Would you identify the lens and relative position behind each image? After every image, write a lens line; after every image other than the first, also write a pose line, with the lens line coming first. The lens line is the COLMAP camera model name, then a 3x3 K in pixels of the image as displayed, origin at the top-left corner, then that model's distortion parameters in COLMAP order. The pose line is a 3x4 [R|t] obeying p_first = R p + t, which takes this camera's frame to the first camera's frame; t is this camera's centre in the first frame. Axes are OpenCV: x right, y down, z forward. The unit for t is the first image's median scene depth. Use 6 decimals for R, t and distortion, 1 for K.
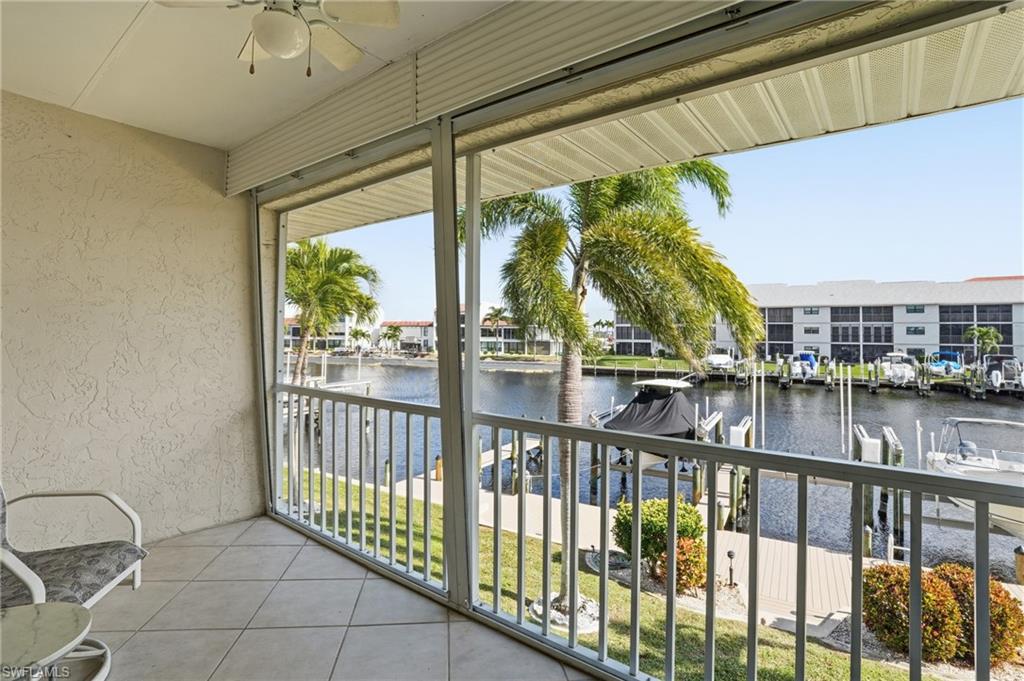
lens RADIAL K [[485.1, 0, 512.0], [0, 485.1, 307.0], [0, 0, 1]] dist [-0.031691, 0.000334]
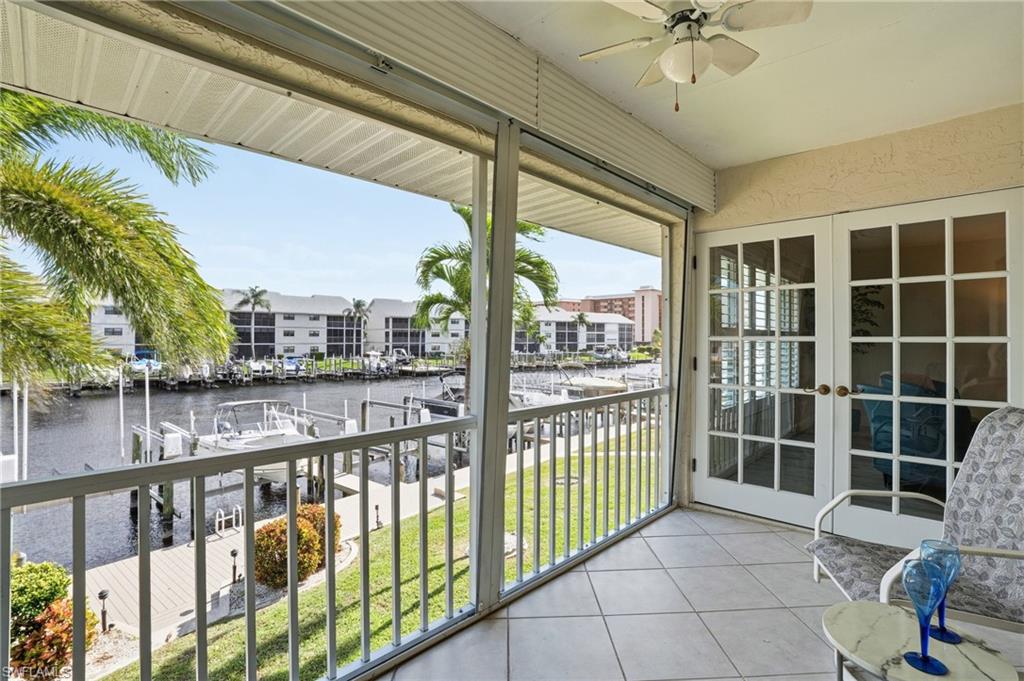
lens RADIAL K [[476.2, 0, 510.3], [0, 476.2, 335.9], [0, 0, 1]] dist [-0.069618, 0.025159]
pose [[0.111870, -0.008335, 0.993688, -0.342747], [-0.051121, 0.998592, 0.014131, 0.008540], [-0.992407, -0.052379, 0.111287, 0.274800]]
